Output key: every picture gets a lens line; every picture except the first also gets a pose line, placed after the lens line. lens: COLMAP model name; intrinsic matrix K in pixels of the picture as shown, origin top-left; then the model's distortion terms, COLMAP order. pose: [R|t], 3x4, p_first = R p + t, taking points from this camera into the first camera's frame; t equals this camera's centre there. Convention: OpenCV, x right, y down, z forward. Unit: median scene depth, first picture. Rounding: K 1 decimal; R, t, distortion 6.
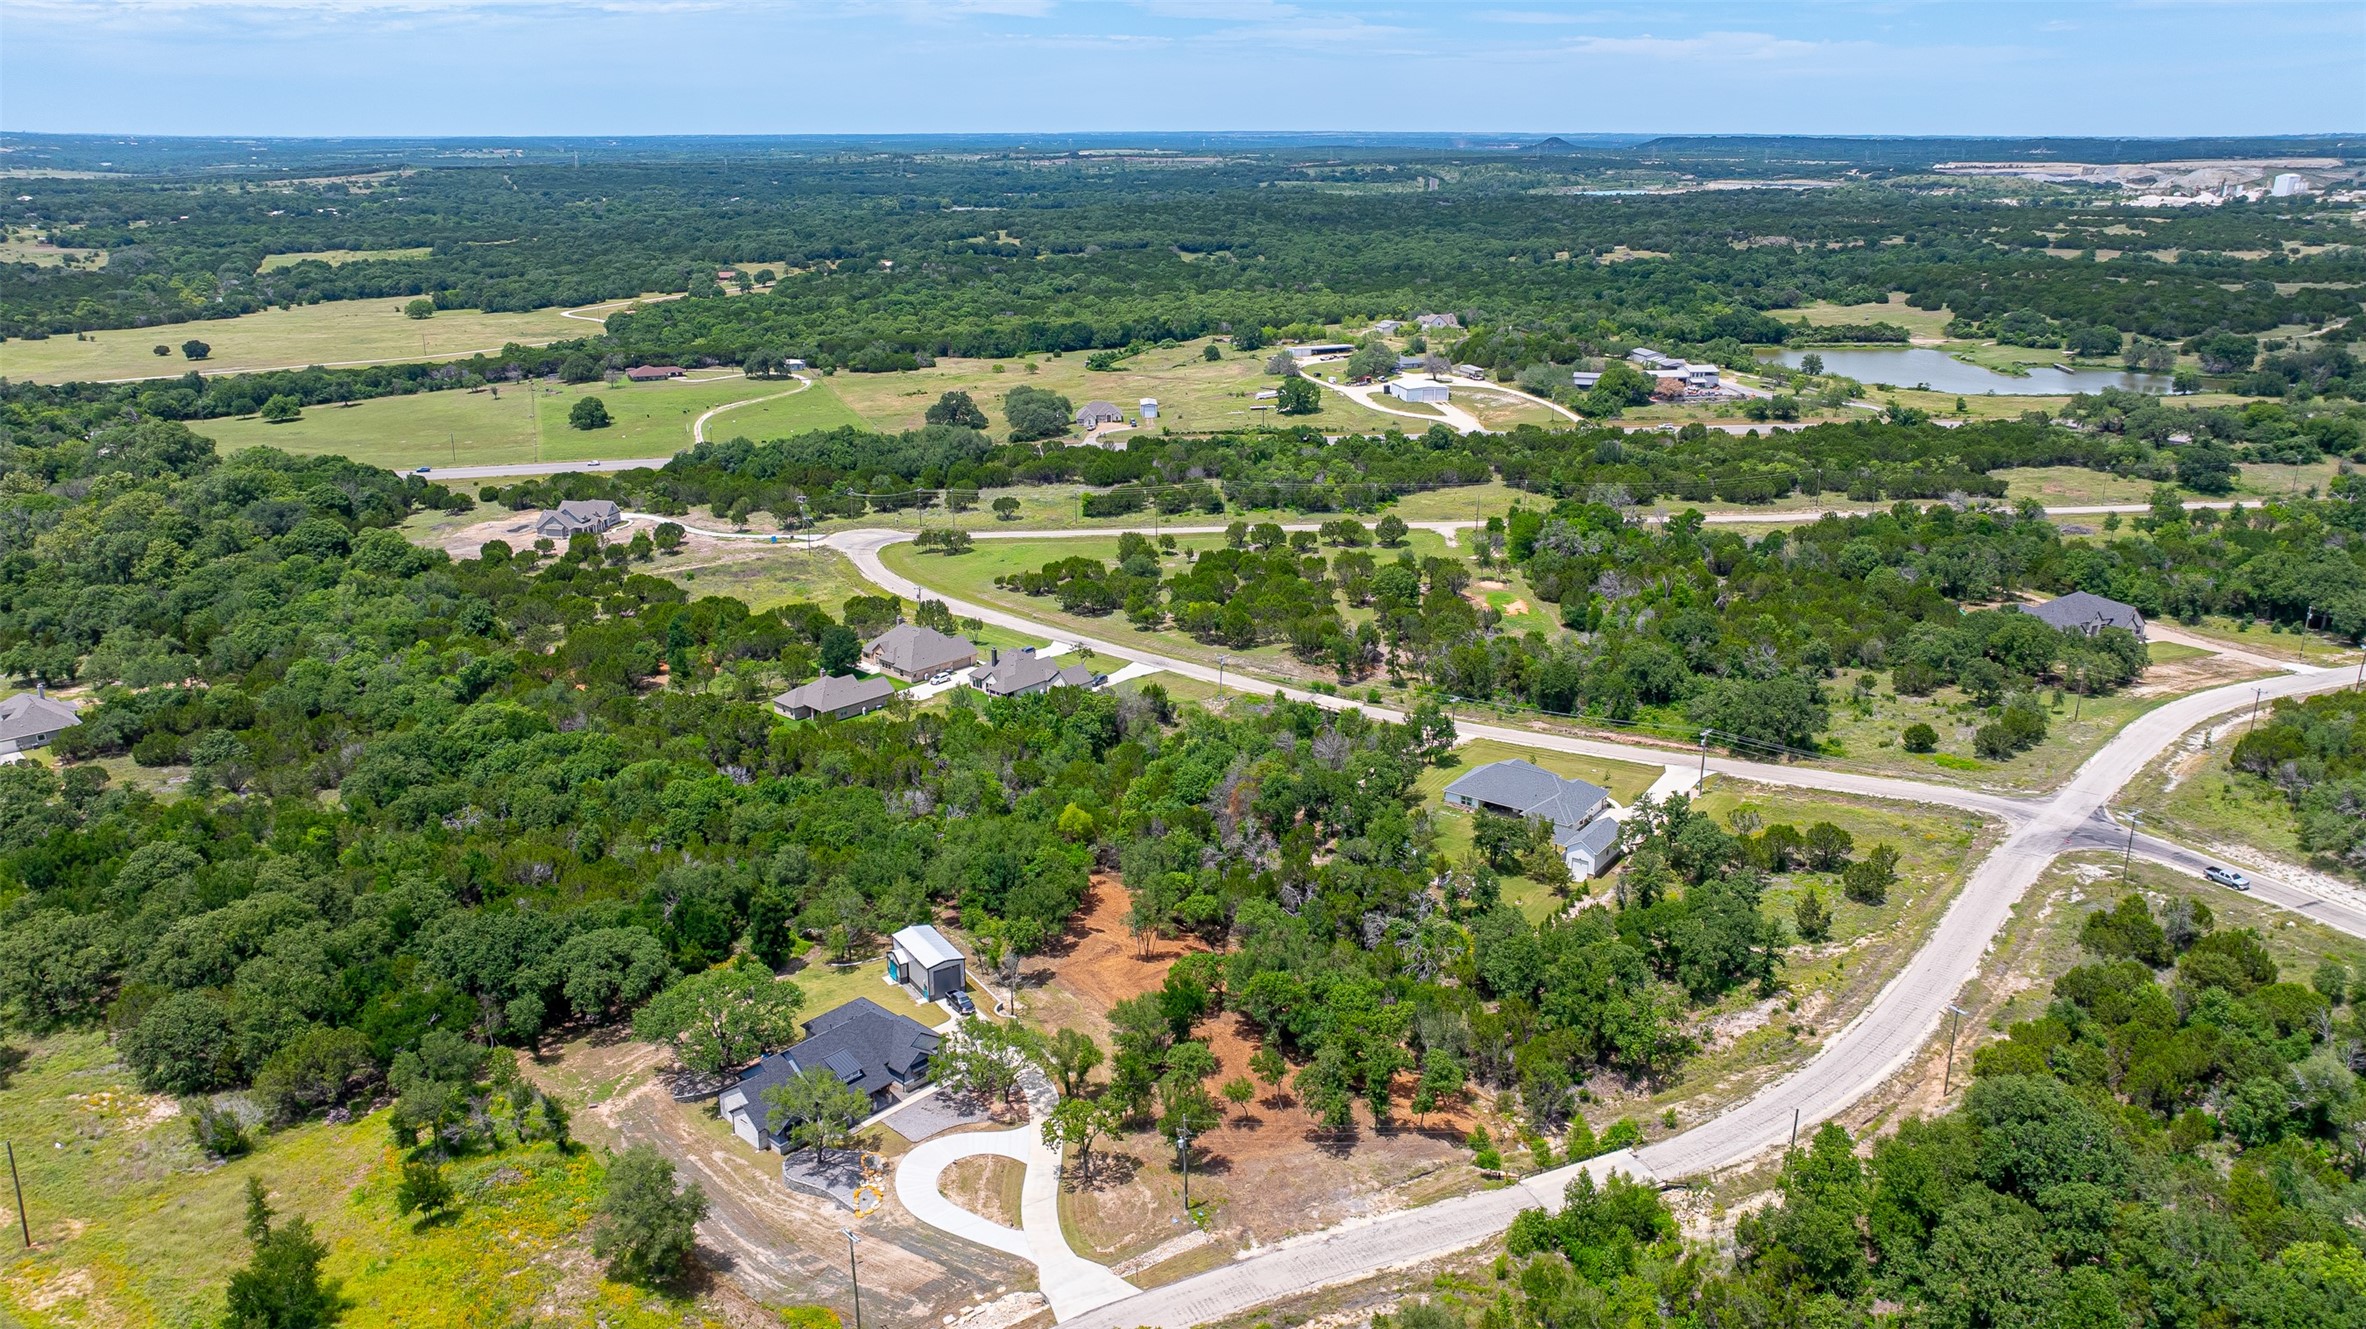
lens RADIAL K [[1656.2, 0, 1184.4], [0, 1656.2, 668.8], [0, 0, 1]] dist [-0.006092, -0.037983]
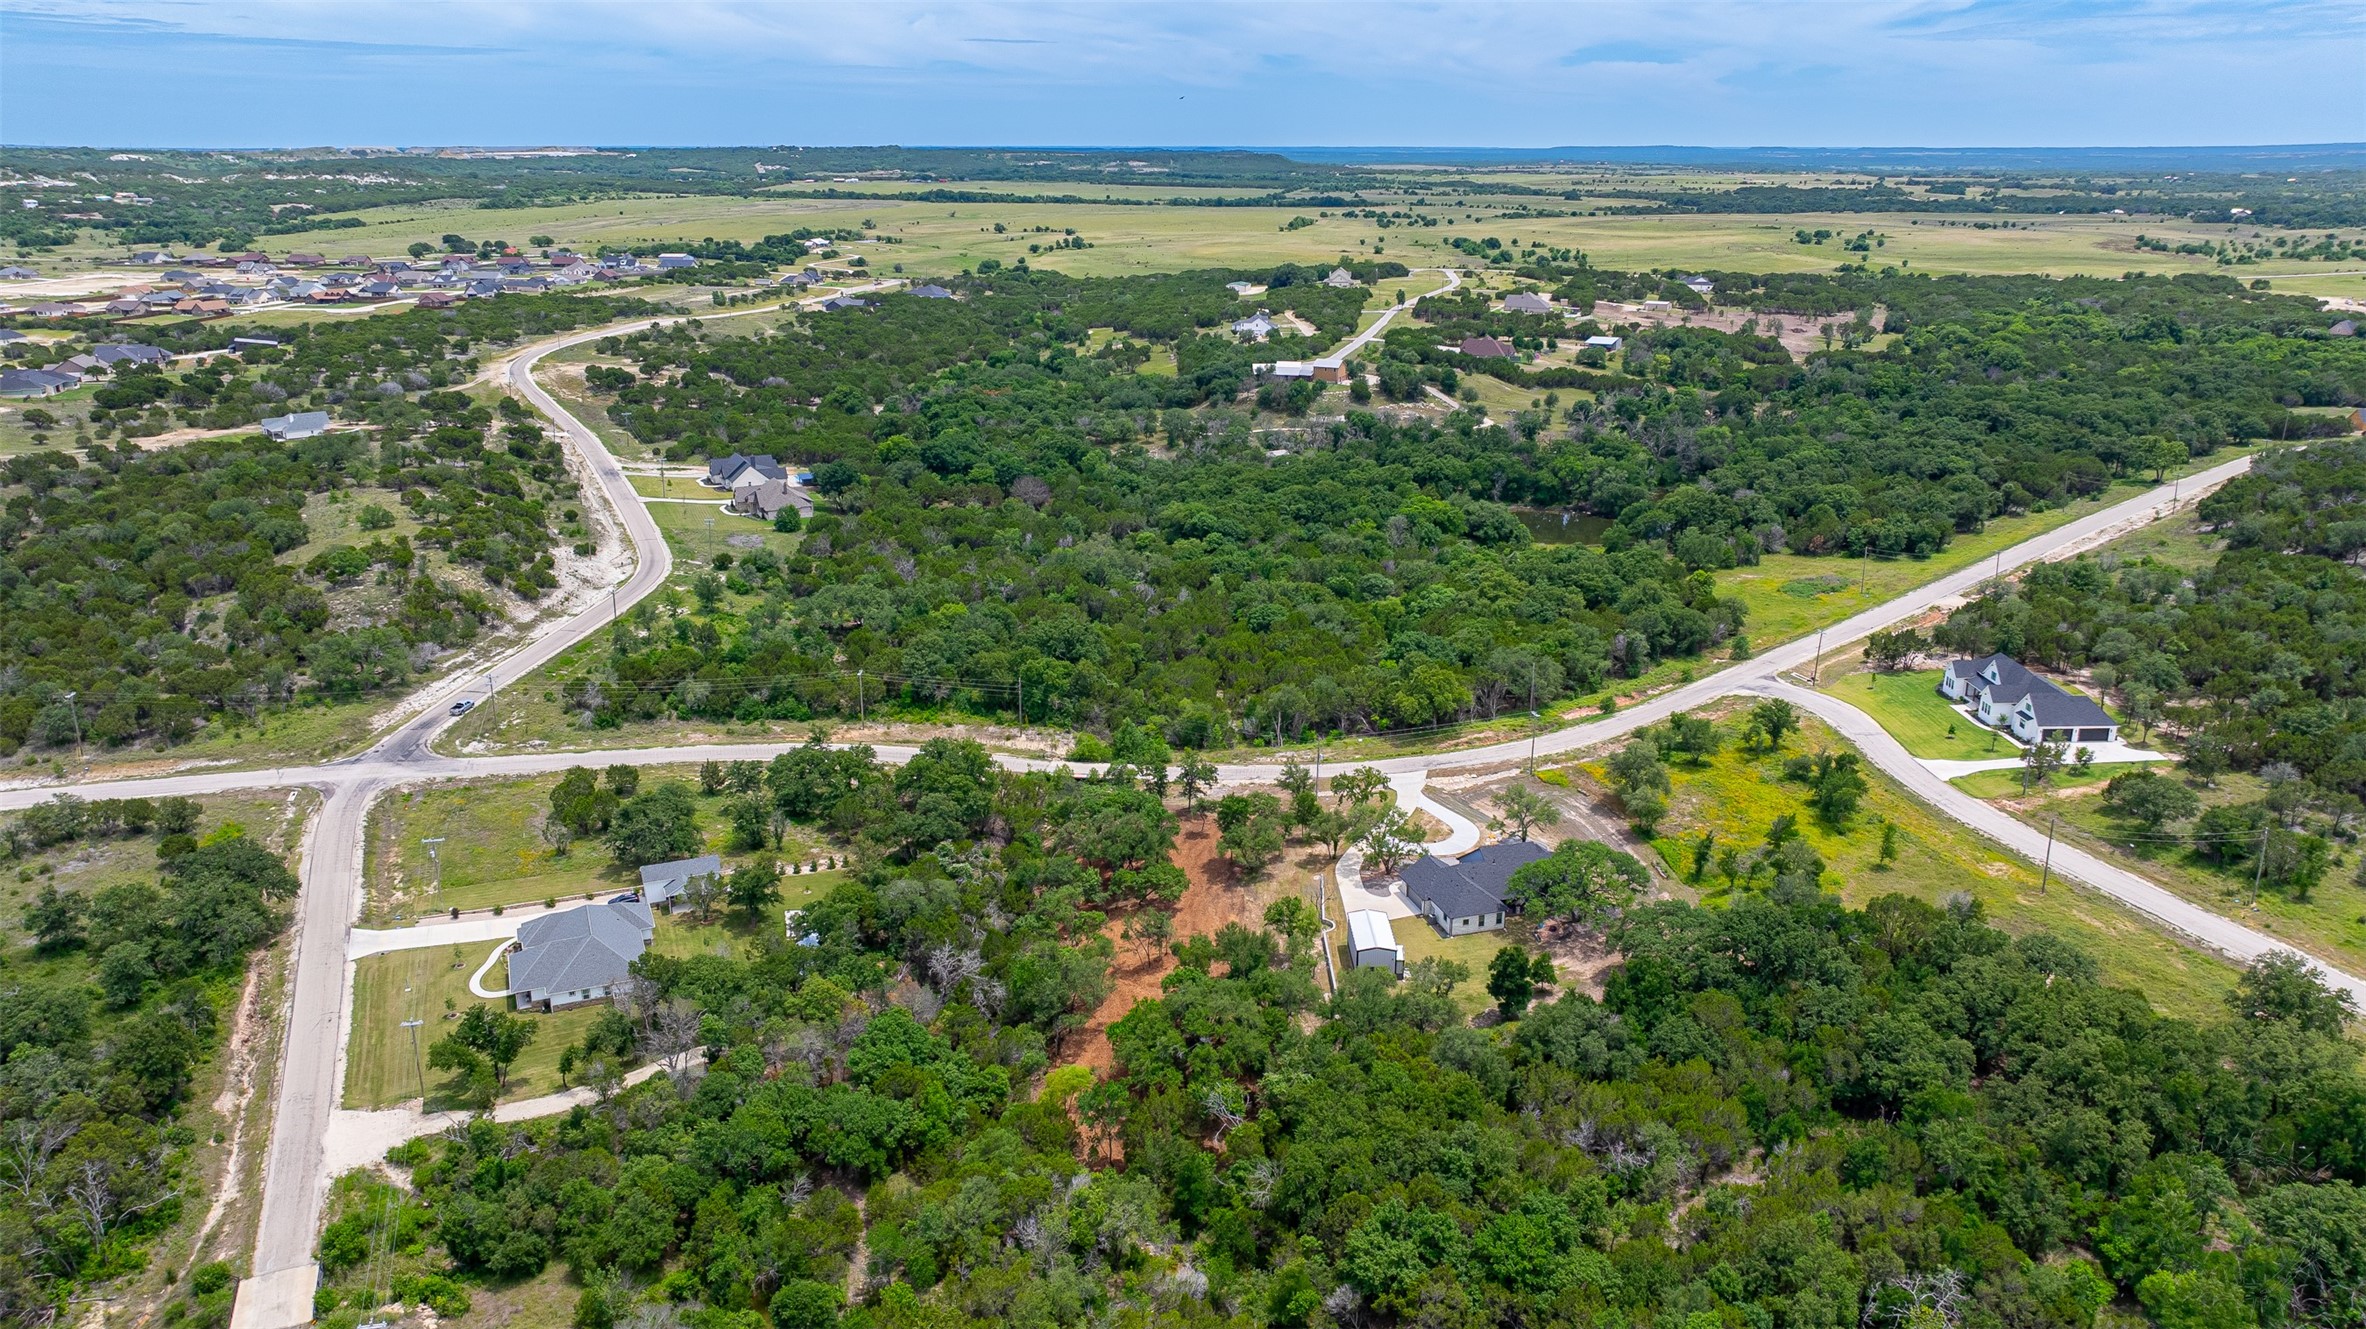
lens RADIAL K [[1653.4, 0, 1186.7], [0, 1653.4, 668.9], [0, 0, 1]] dist [-0.025502, 0.006674]
pose [[-0.862406, -0.148201, 0.484037, -0.310476], [0.154035, 0.834017, 0.529800, -0.314803], [-0.482212, 0.531462, -0.696434, 1.000720]]
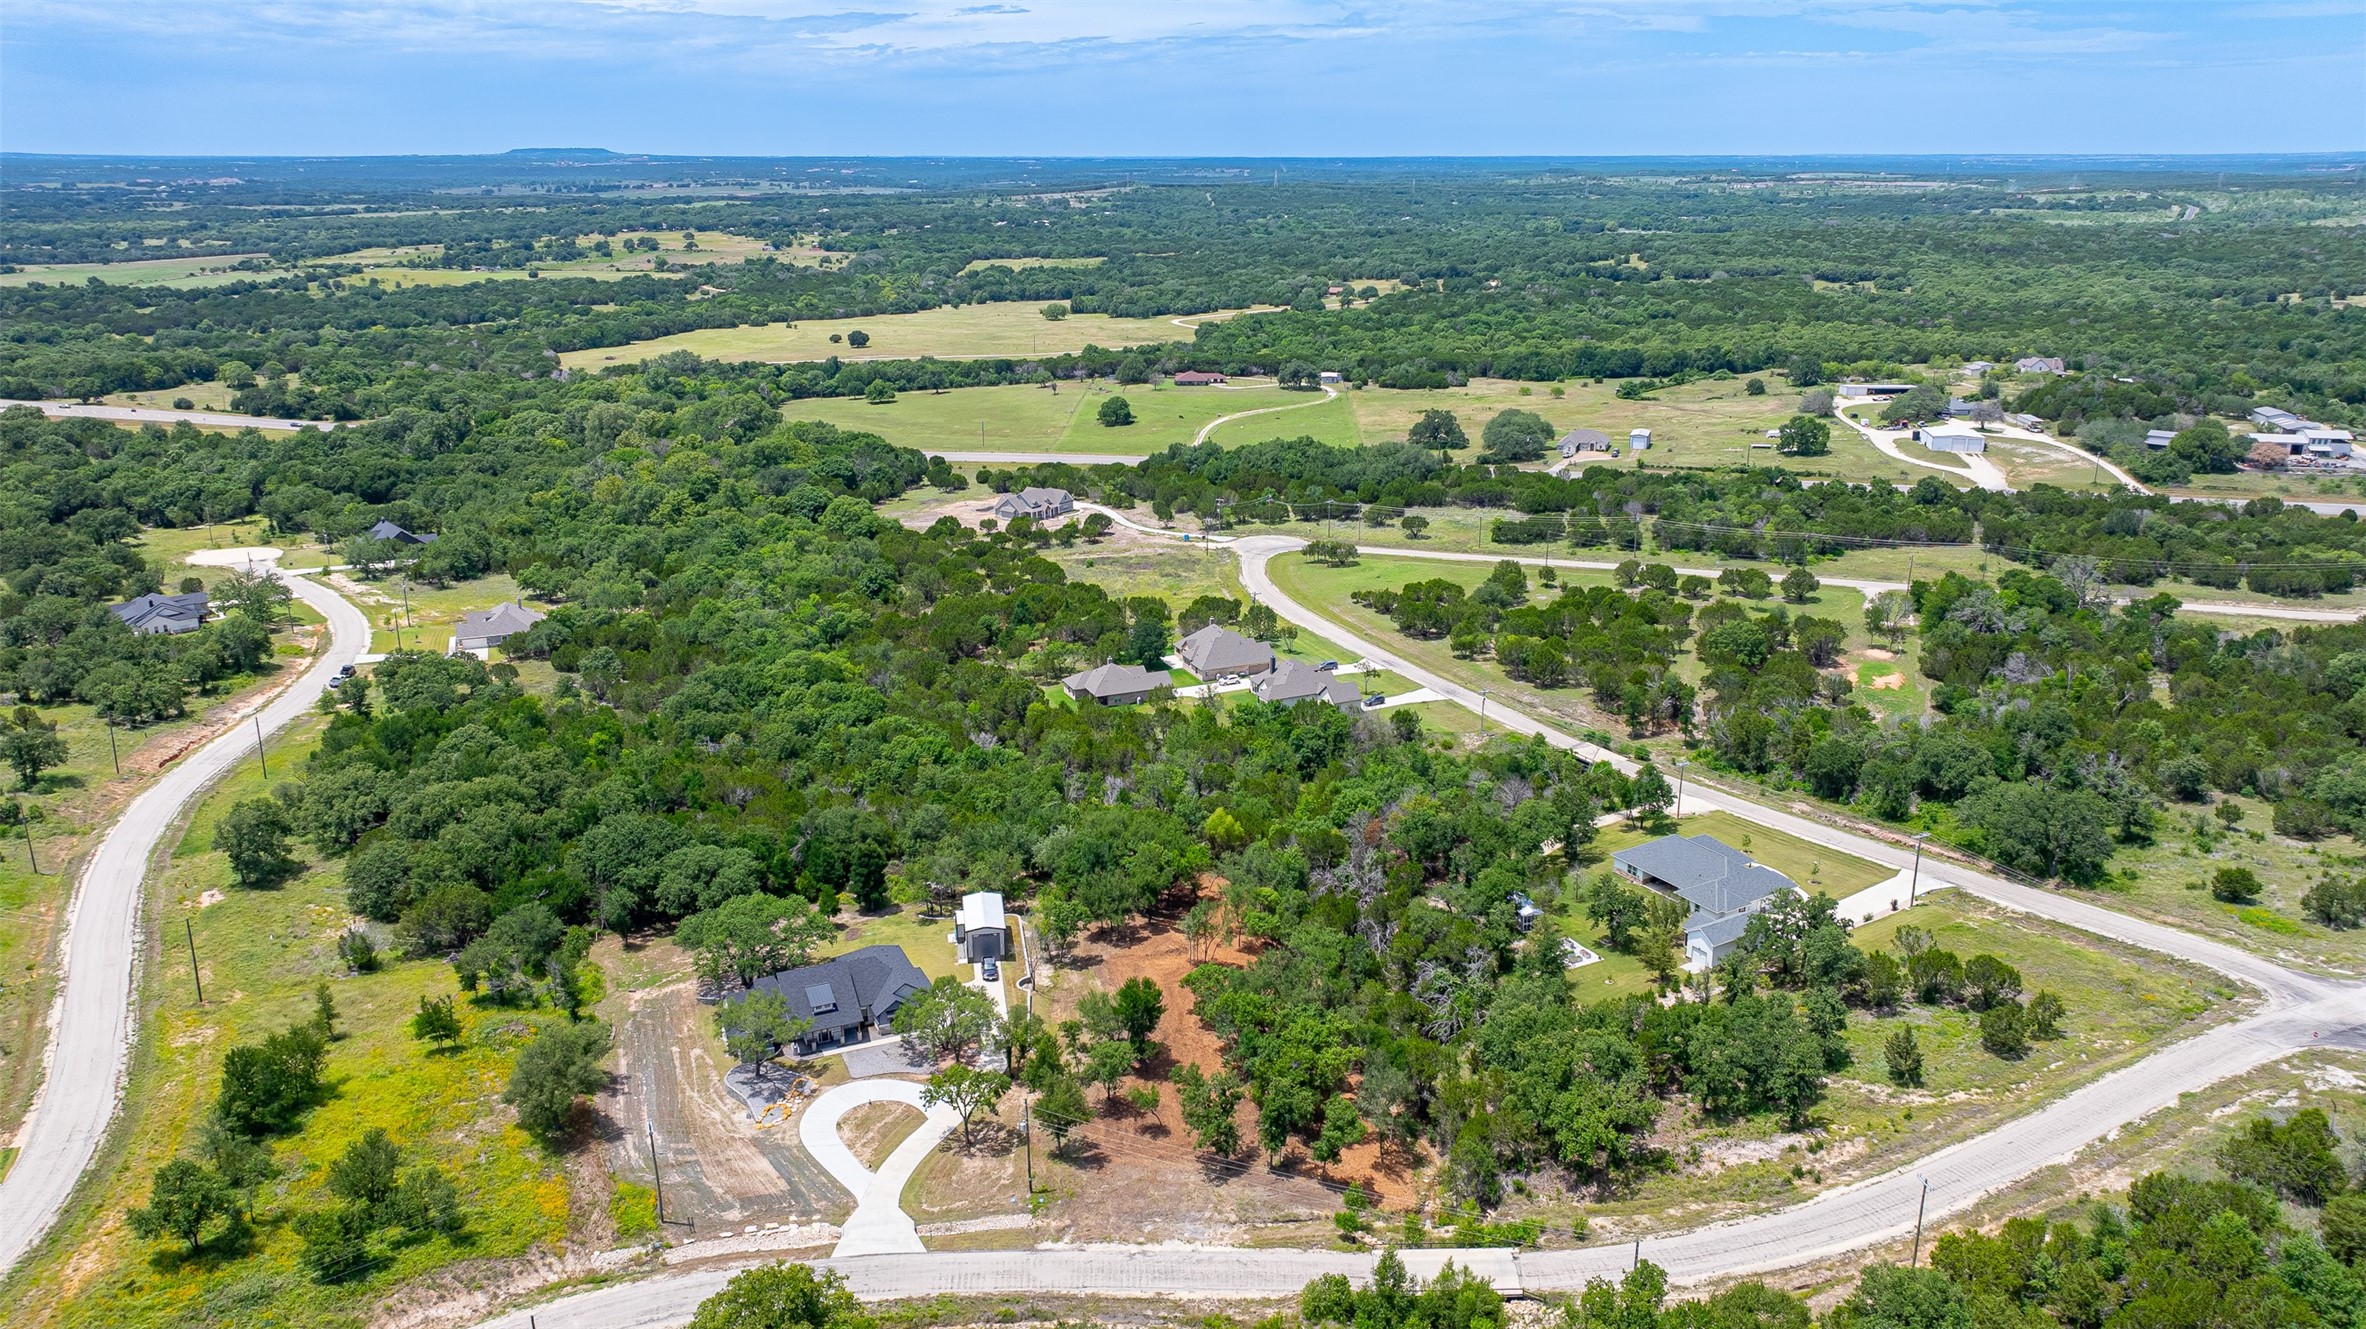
lens RADIAL K [[1663.9, 0, 1187.5], [0, 1663.9, 660.5], [0, 0, 1]] dist [-0.018486, 0.000068]
pose [[0.917356, 0.112919, -0.381716, 0.209478], [-0.119674, 0.992795, 0.006082, -0.008952], [0.379652, 0.040102, 0.924260, 0.033275]]
